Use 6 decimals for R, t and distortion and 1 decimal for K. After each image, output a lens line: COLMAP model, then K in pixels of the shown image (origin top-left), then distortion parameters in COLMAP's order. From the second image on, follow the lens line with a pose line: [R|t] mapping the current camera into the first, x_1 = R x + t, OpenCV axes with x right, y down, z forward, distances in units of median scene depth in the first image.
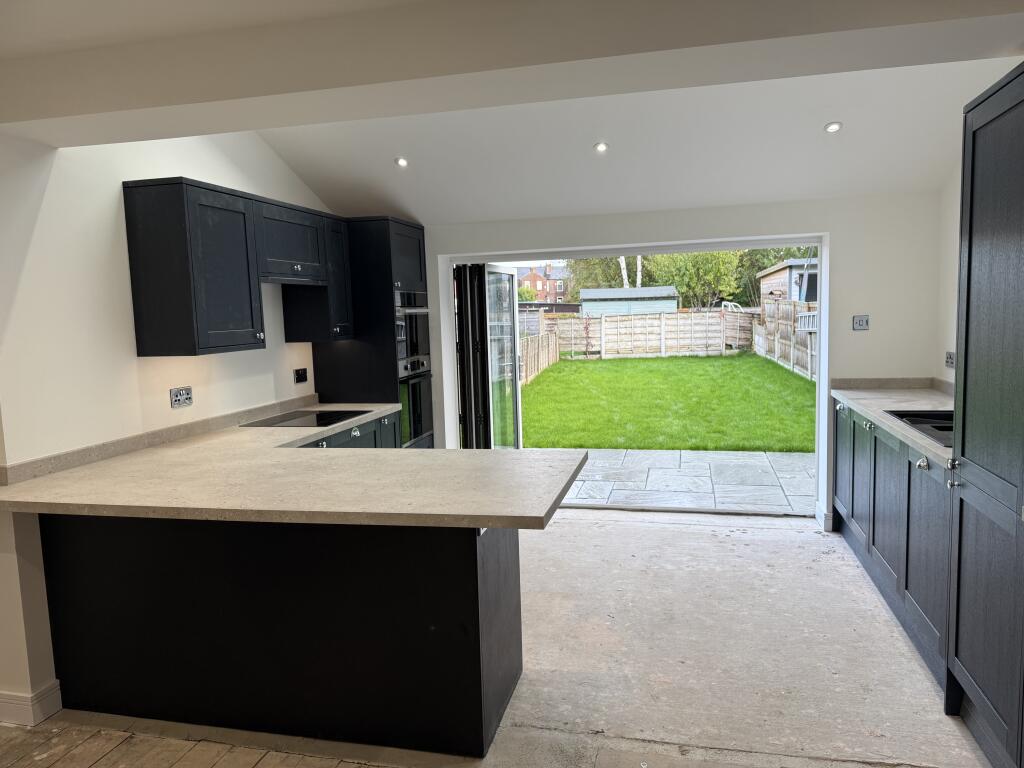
lens RADIAL K [[719.3, 0, 512.4], [0, 719.3, 380.2], [0, 0, 1]] dist [0.004686, -0.003125]
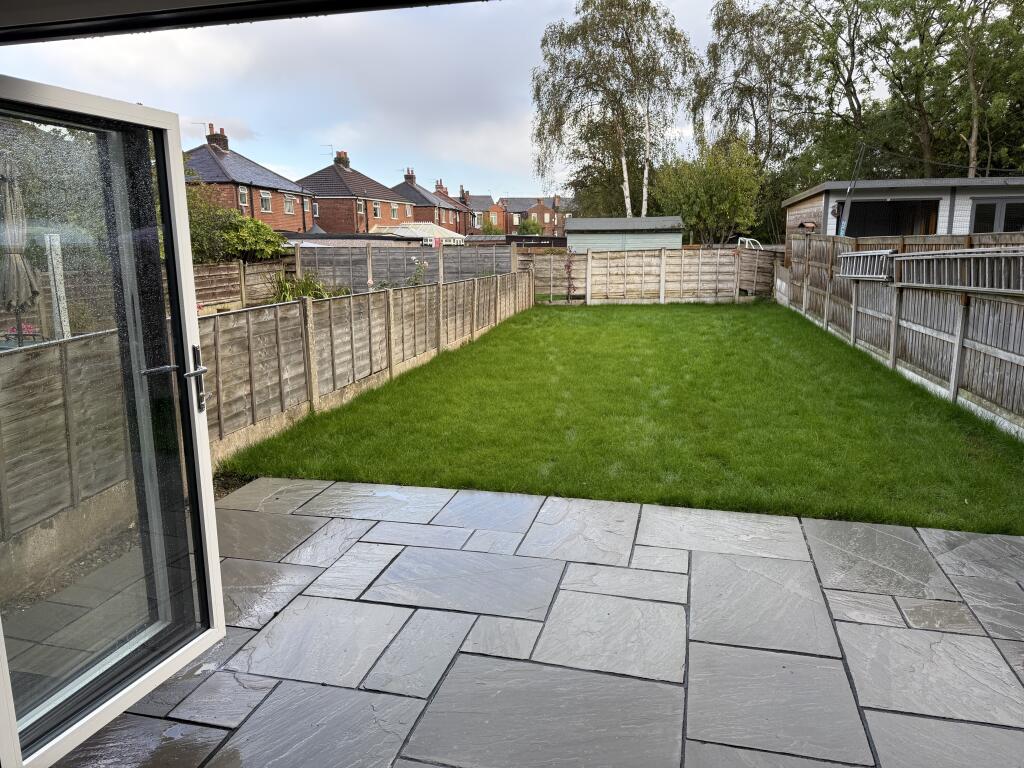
lens RADIAL K [[719.3, 0, 510.6], [0, 719.3, 387.4], [0, 0, 1]] dist [0.004686, -0.003125]
pose [[0.999655, 0.020430, -0.016529, 0.053357], [-0.018679, 0.994819, 0.099935, -0.016432], [0.018485, -0.099592, 0.994857, 0.175038]]
